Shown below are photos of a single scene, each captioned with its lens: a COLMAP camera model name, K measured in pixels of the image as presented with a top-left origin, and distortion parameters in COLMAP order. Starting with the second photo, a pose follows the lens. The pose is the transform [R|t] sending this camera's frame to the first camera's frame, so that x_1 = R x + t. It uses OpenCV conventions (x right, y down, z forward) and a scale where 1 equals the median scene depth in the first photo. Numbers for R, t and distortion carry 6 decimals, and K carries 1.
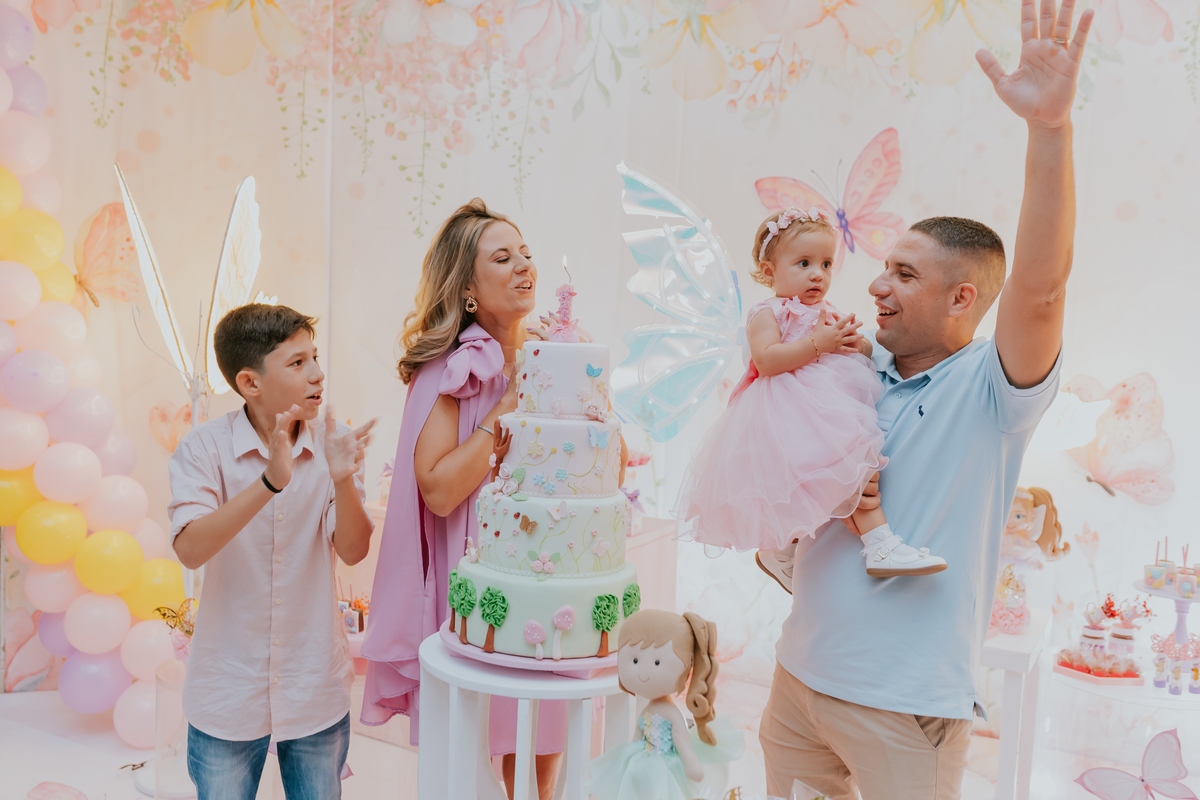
lens RADIAL K [[1165.5, 0, 586.7], [0, 1165.5, 398.8], [0, 0, 1]] dist [-0.002943, -0.000012]
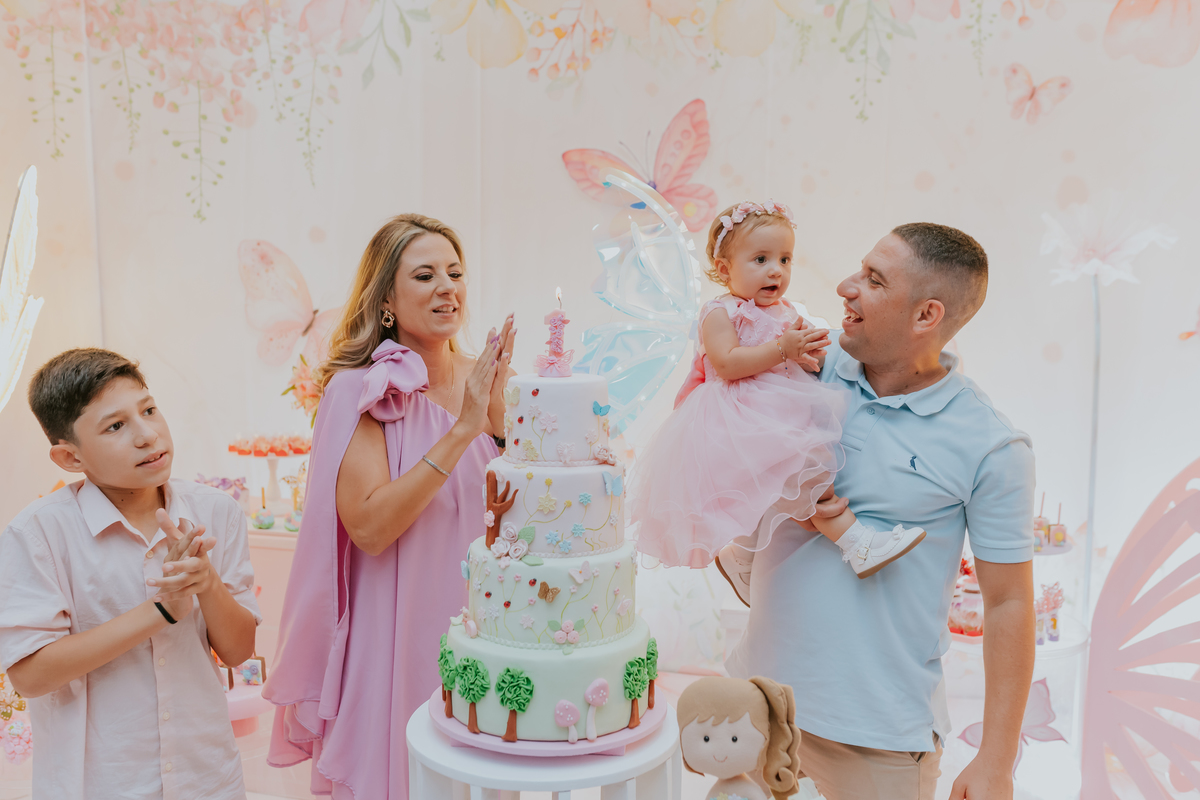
lens RADIAL K [[1145.6, 0, 600.4], [0, 1145.6, 397.1], [0, 0, 1]] dist [-0.004750, 0.000834]
pose [[0.961448, -0.069373, 0.266093, -0.097722], [0.057615, 0.996997, 0.051754, -0.033832], [-0.268884, -0.034427, 0.962557, 0.070848]]
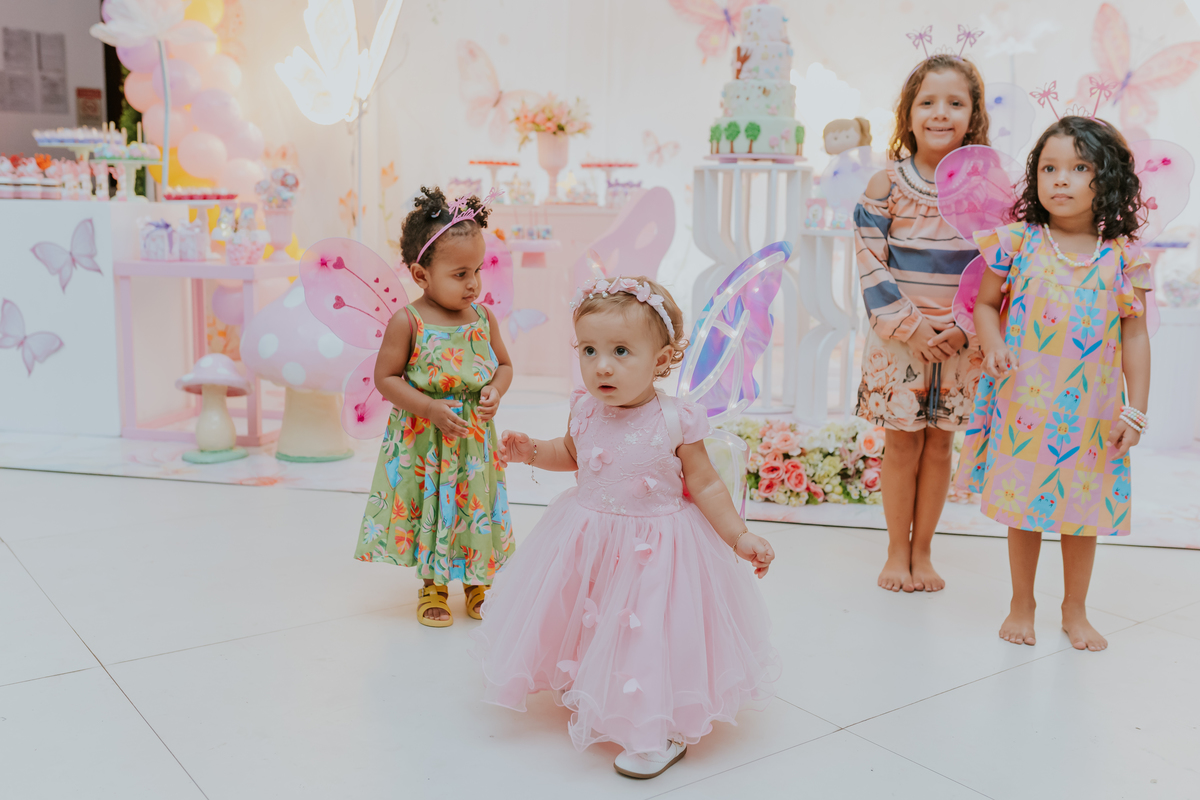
lens RADIAL K [[1149.5, 0, 600.0], [0, 1149.5, 400.0], [0, 0, 1]] dist [-0.006026, 0.018247]
pose [[0.950476, -0.078225, 0.300791, -0.422980], [0.051505, 0.994070, 0.095771, 0.189444], [-0.306499, -0.075536, 0.948869, -0.385610]]
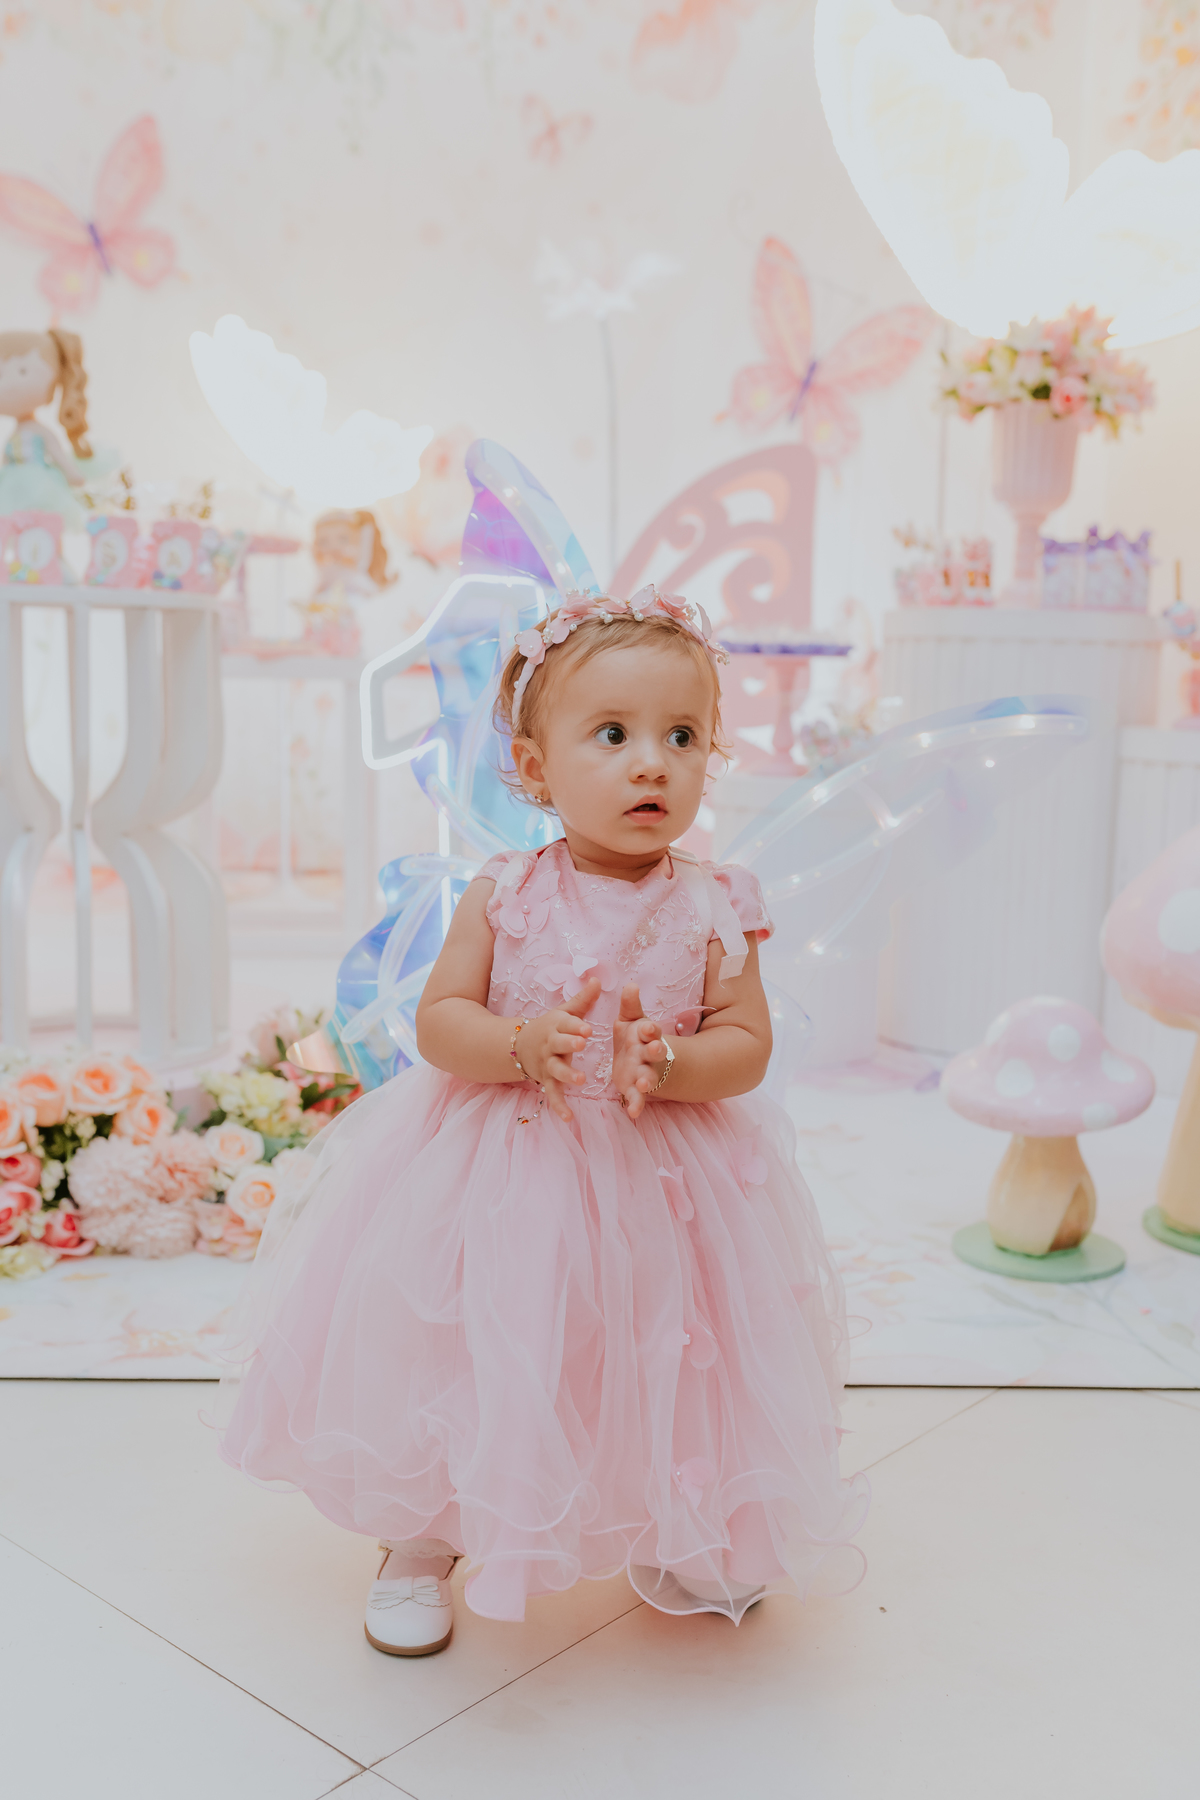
lens RADIAL K [[1718.3, 0, 591.3], [0, 1718.3, 927.5], [0, 0, 1]] dist [-0.004750, 0.000834]
pose [[0.864361, -0.097774, 0.493274, -0.104033], [0.057381, 0.993686, 0.096416, 0.216709], [-0.499587, -0.055034, 0.864514, -0.176090]]
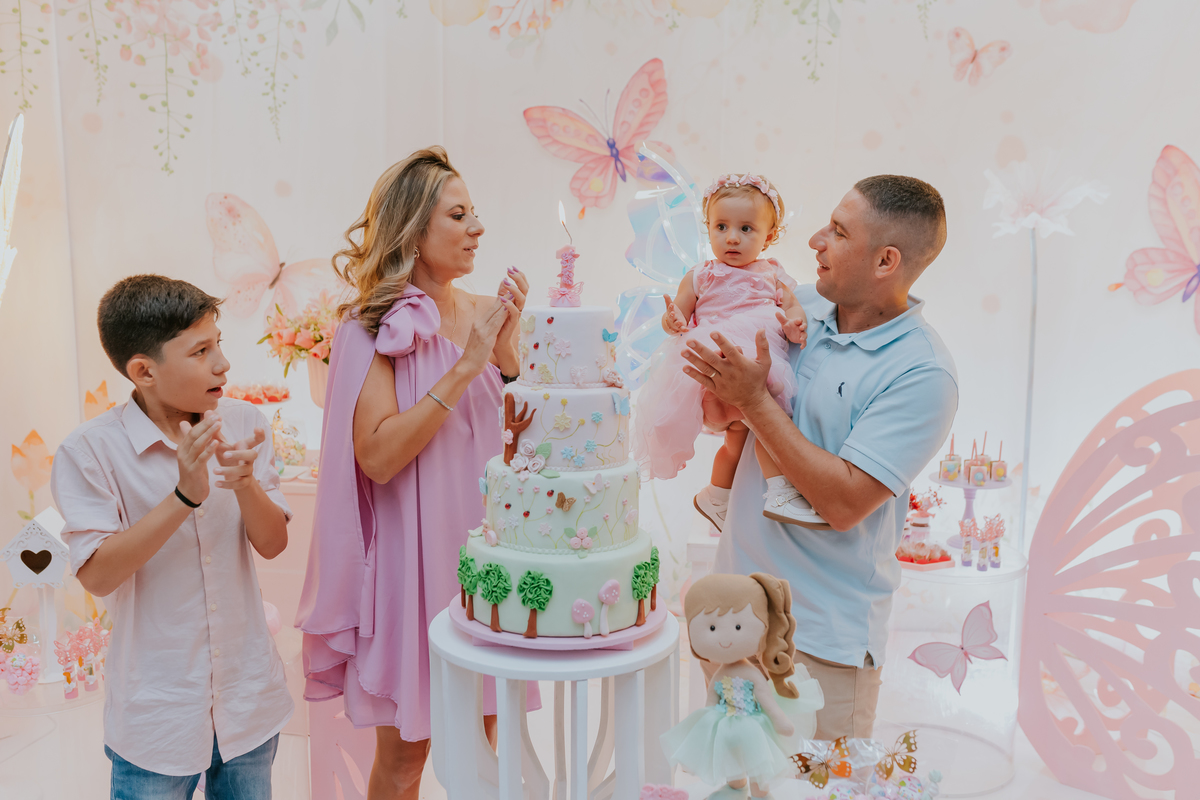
lens RADIAL K [[1143.2, 0, 598.3], [0, 1143.2, 397.2], [0, 0, 1]] dist [-0.005454, 0.003329]
pose [[0.943934, -0.082552, 0.319645, -0.134441], [0.058250, 0.994688, 0.084874, -0.023575], [-0.324954, -0.061497, 0.943728, 0.046083]]
